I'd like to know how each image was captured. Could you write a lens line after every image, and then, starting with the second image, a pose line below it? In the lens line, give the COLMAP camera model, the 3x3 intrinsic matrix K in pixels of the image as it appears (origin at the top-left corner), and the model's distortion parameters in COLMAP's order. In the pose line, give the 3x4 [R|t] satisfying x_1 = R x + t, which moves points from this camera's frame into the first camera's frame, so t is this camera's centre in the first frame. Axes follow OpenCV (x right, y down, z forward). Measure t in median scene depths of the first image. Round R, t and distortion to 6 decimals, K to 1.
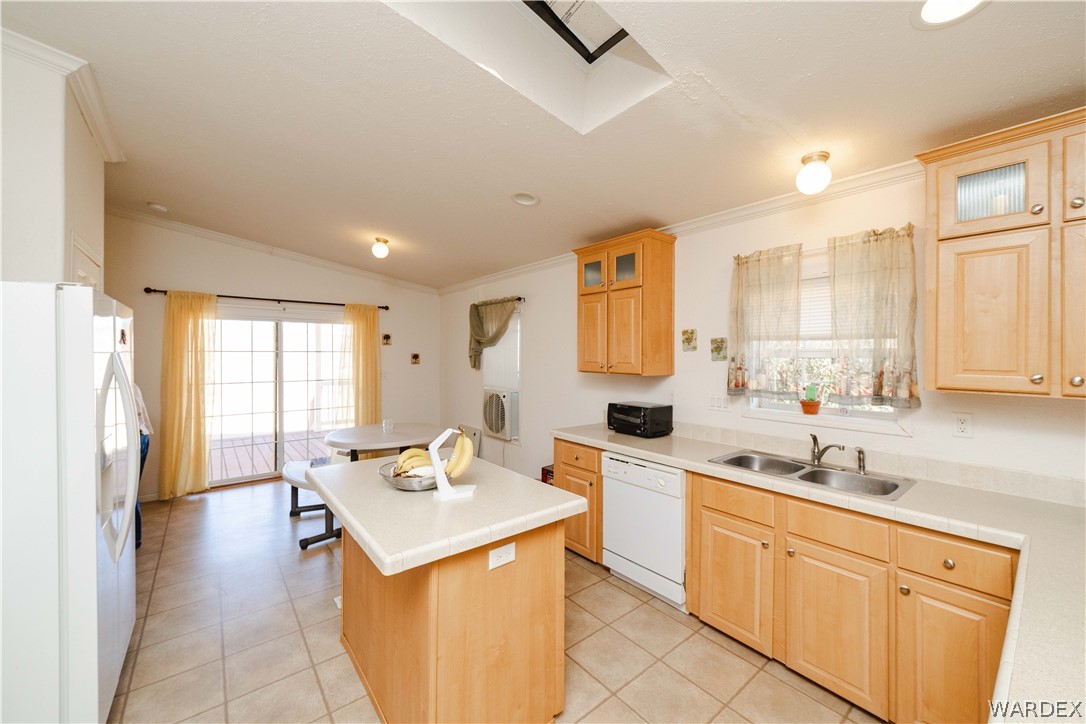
lens RADIAL K [[416.5, 0, 543.0], [0, 416.5, 362.0], [0, 0, 1]] dist [-0.000155, -0.000007]
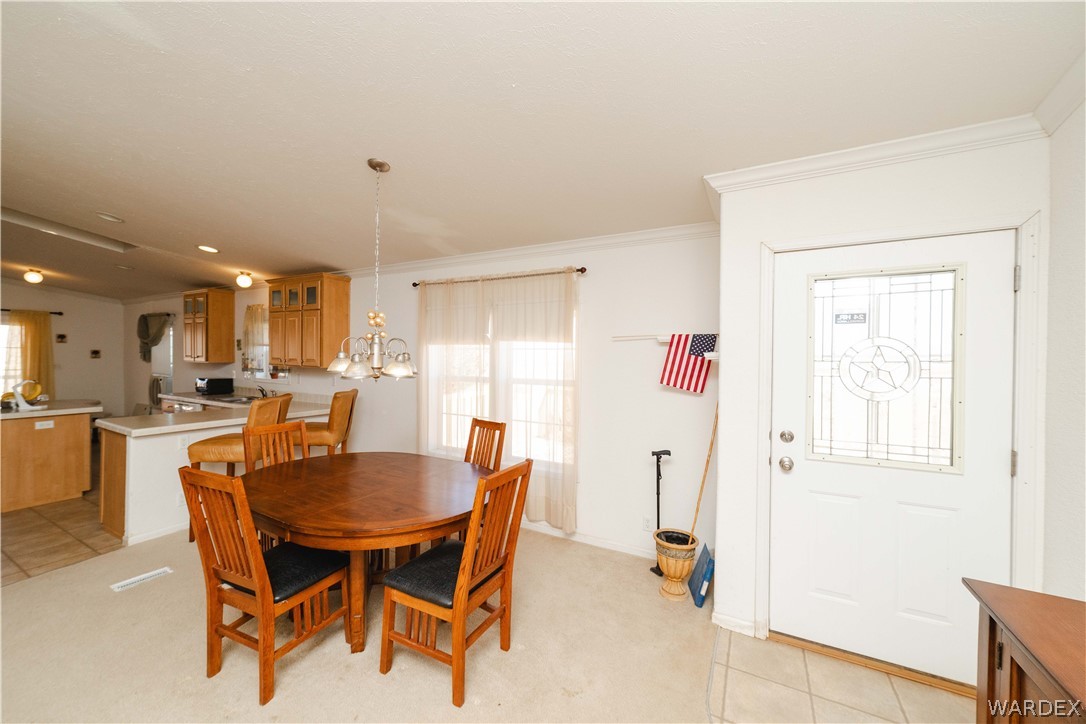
lens RADIAL K [[396.5, 0, 557.5], [0, 396.5, 365.7], [0, 0, 1]] dist [0.000145, -0.000049]
pose [[0.912599, 0.017387, 0.408485, 0.566182], [-0.013761, 0.999836, -0.011814, 0.027263], [-0.408623, 0.005161, 0.912689, -0.803751]]
